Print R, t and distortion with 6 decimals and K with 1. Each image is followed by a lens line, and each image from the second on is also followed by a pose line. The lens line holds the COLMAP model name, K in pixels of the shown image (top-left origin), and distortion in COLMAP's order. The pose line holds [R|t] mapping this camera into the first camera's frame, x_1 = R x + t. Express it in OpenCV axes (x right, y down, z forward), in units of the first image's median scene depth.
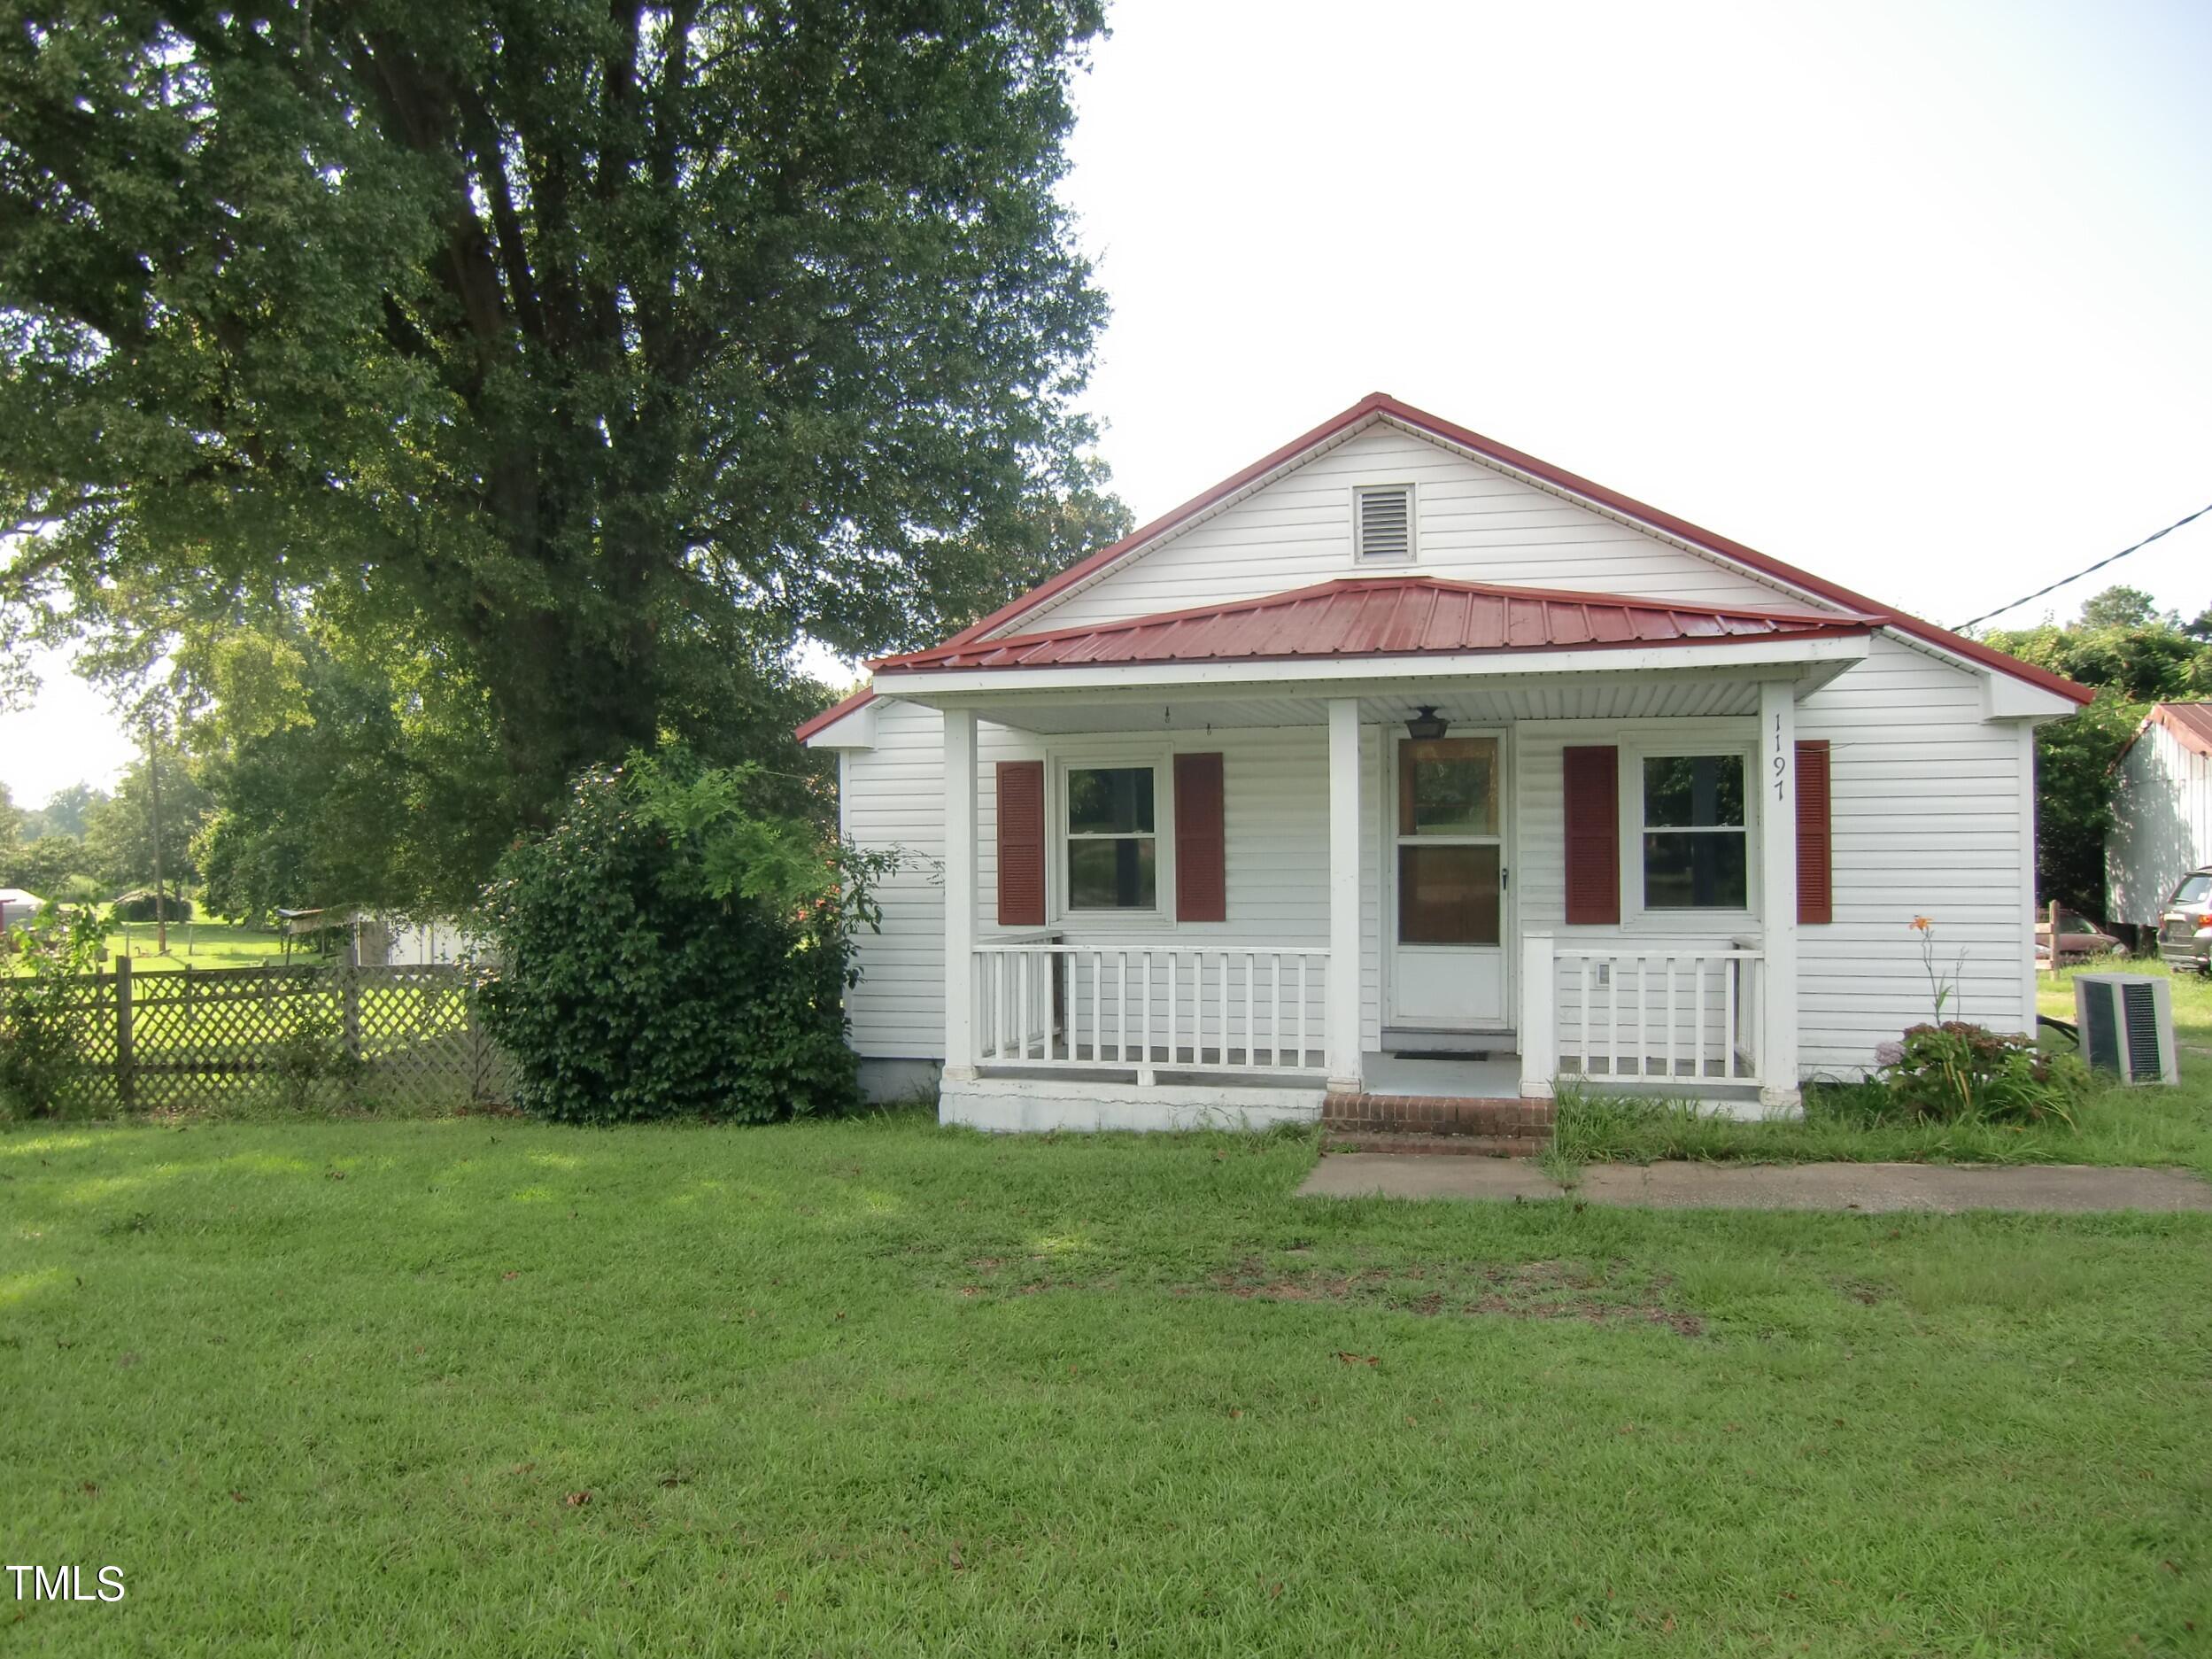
lens RADIAL K [[1635.5, 0, 1106.0], [0, 1635.5, 829.5], [0, 0, 1]] dist [-0.080767, 0.187653]
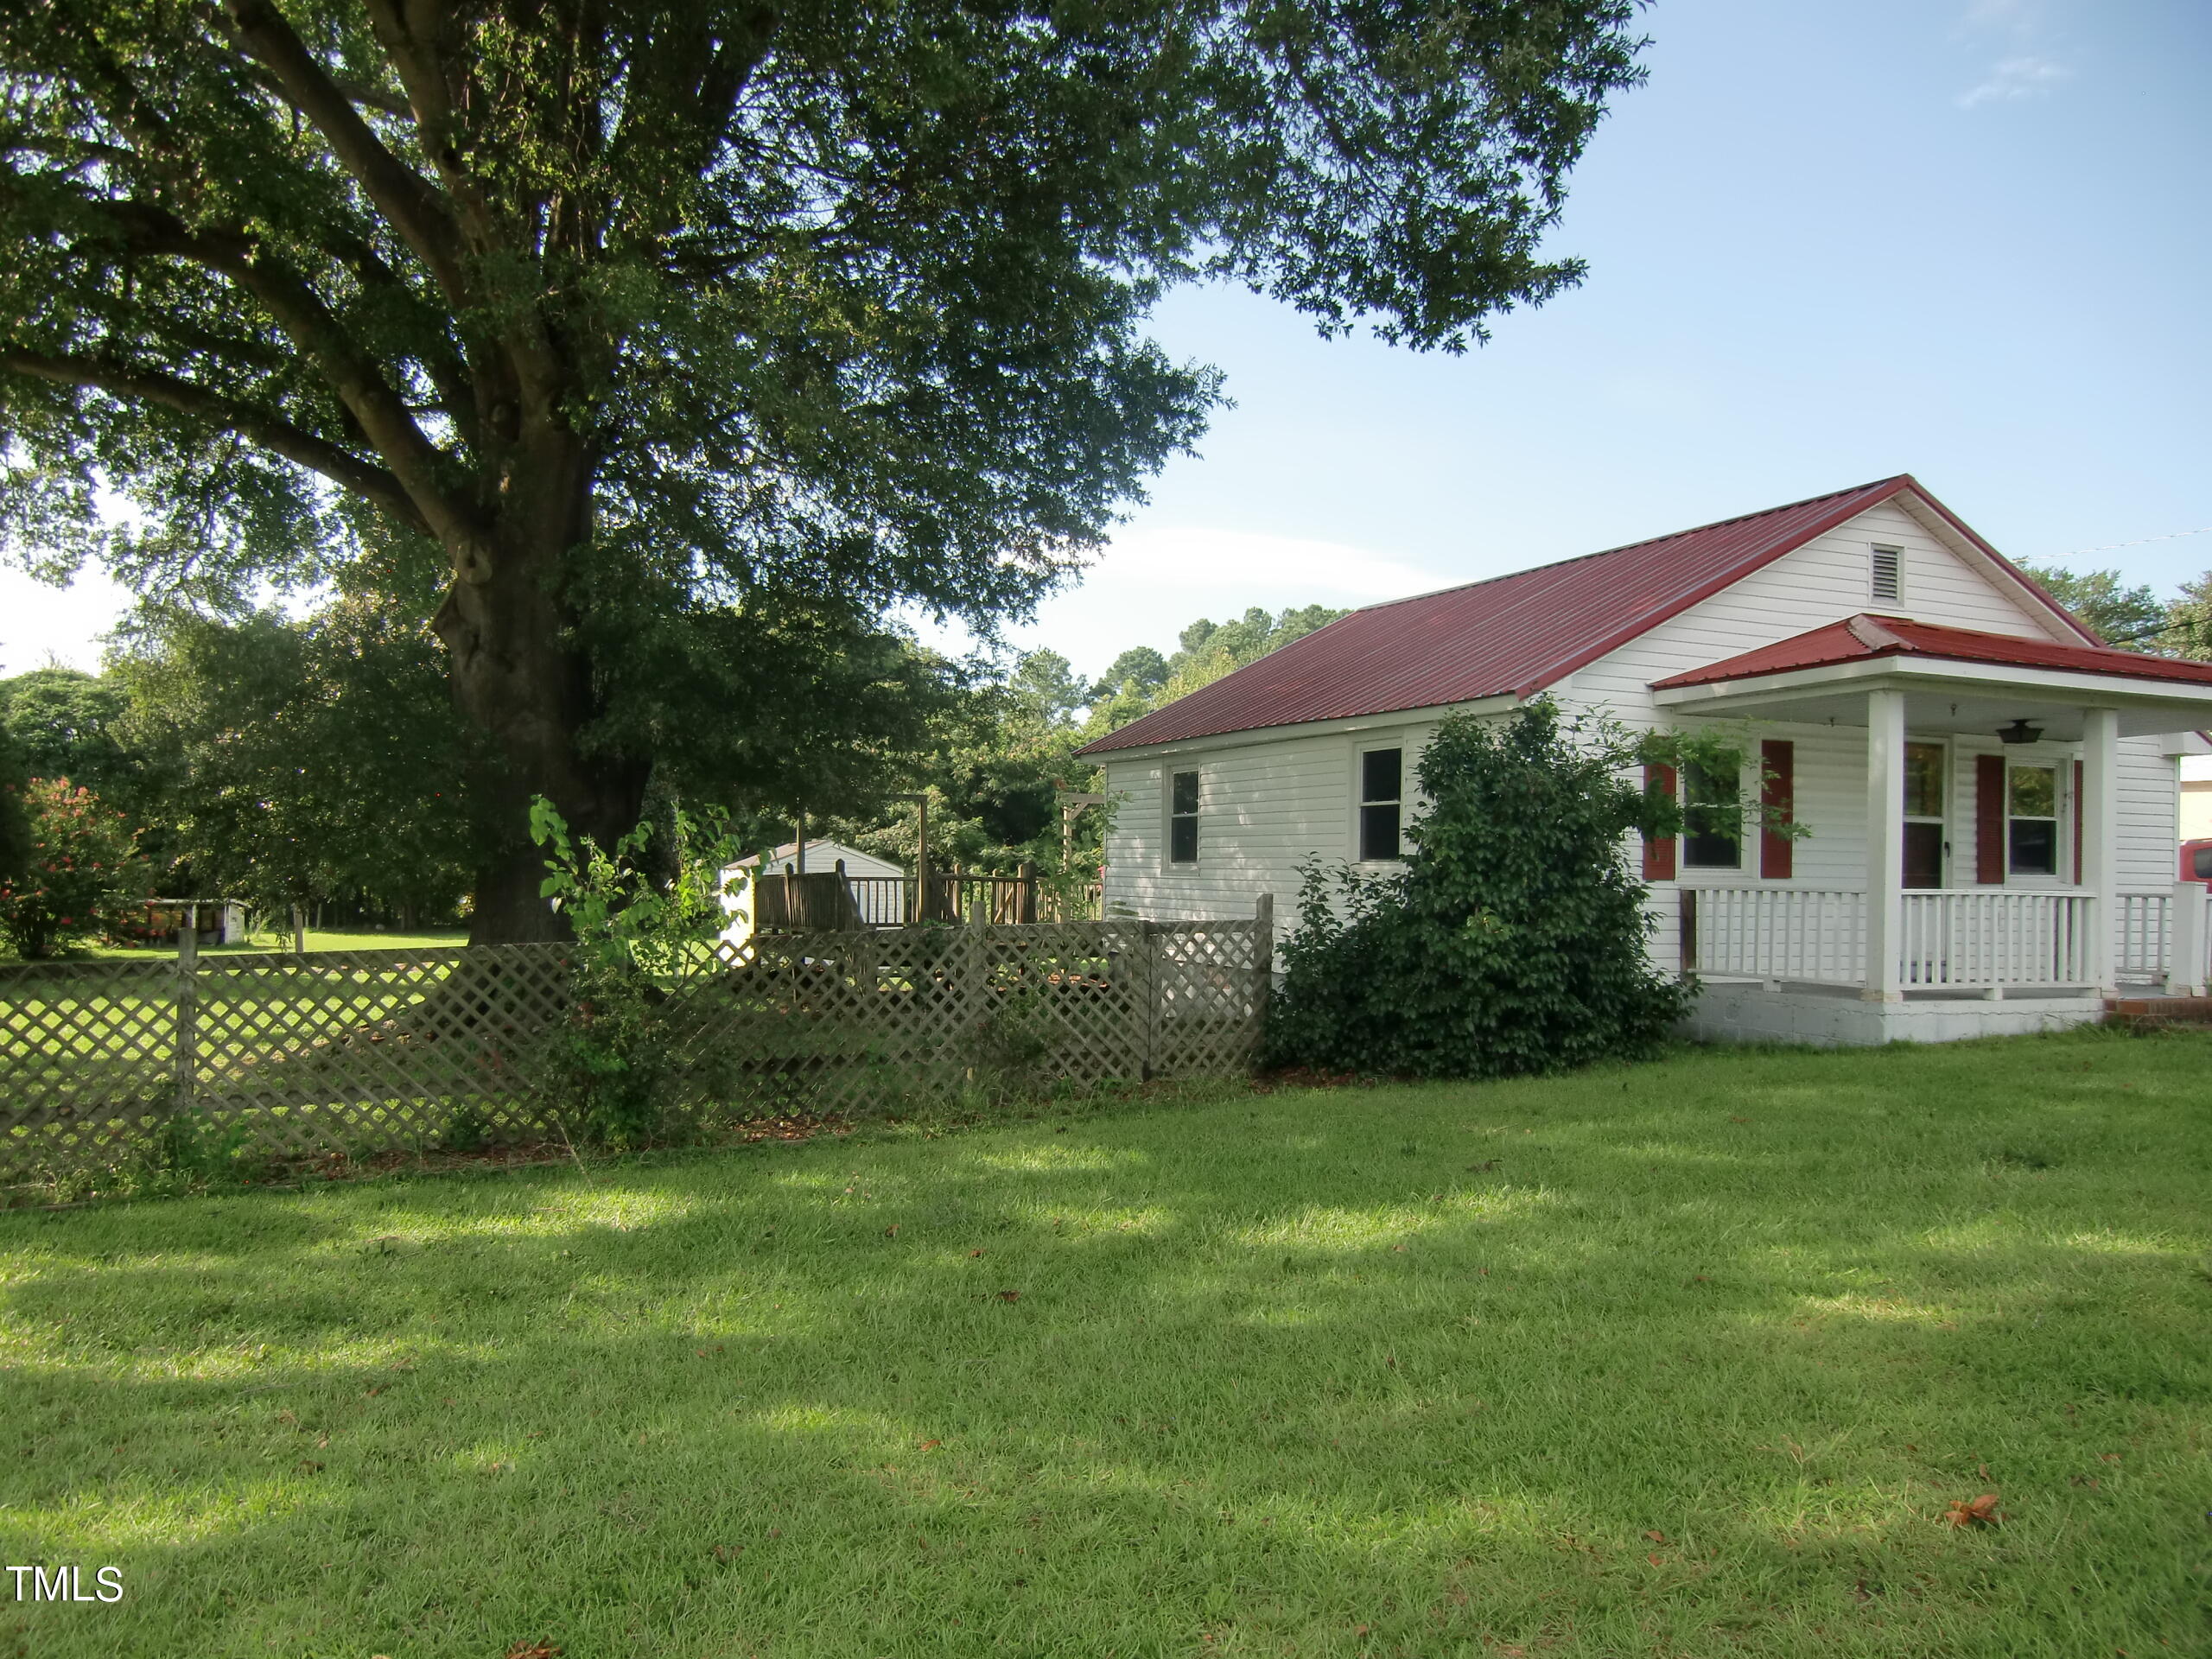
lens RADIAL K [[1590.0, 0, 1049.7], [0, 1590.0, 831.5], [0, 0, 1]] dist [-0.069966, 0.075209]
pose [[0.777846, 0.034609, 0.627502, -1.119030], [-0.031852, 0.999370, -0.015634, 0.057860], [-0.627648, -0.007826, 0.778458, 0.439549]]
